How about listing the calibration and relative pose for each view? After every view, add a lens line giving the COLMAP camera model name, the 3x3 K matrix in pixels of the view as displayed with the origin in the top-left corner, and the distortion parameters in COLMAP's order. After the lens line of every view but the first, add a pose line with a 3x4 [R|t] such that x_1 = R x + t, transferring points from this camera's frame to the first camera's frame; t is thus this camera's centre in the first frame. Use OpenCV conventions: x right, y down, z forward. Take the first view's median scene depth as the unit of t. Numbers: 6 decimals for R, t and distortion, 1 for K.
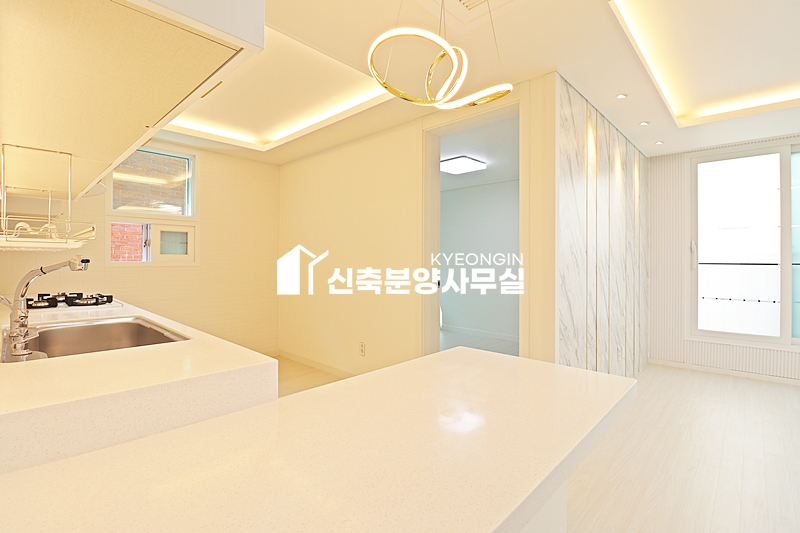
lens RADIAL K [[369.3, 0, 400.5], [0, 369.3, 258.3], [0, 0, 1]] dist [0.002200, -0.014214]
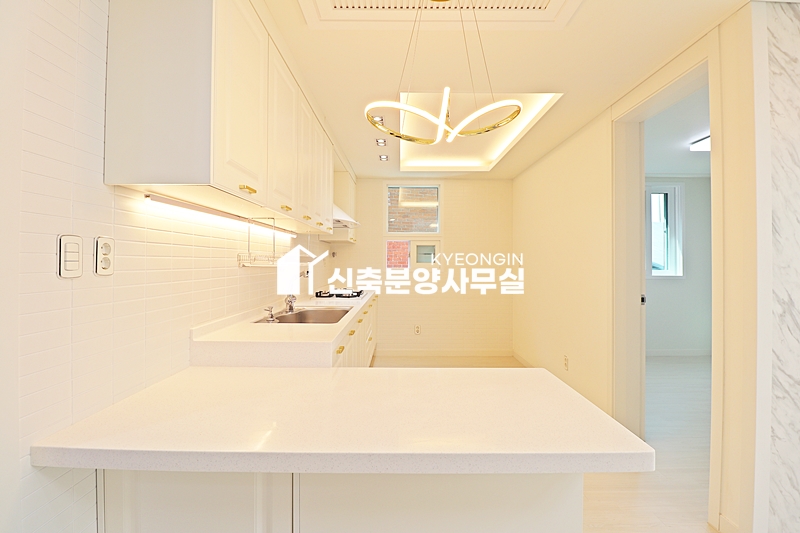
lens RADIAL K [[369.3, 0, 400.5], [0, 369.3, 258.3], [0, 0, 1]] dist [0.002200, -0.014214]
pose [[0.682058, -0.006434, -0.731270, 0.287200], [0.002082, 0.999974, -0.006856, -0.018534], [0.731295, 0.003154, 0.682054, 0.045240]]
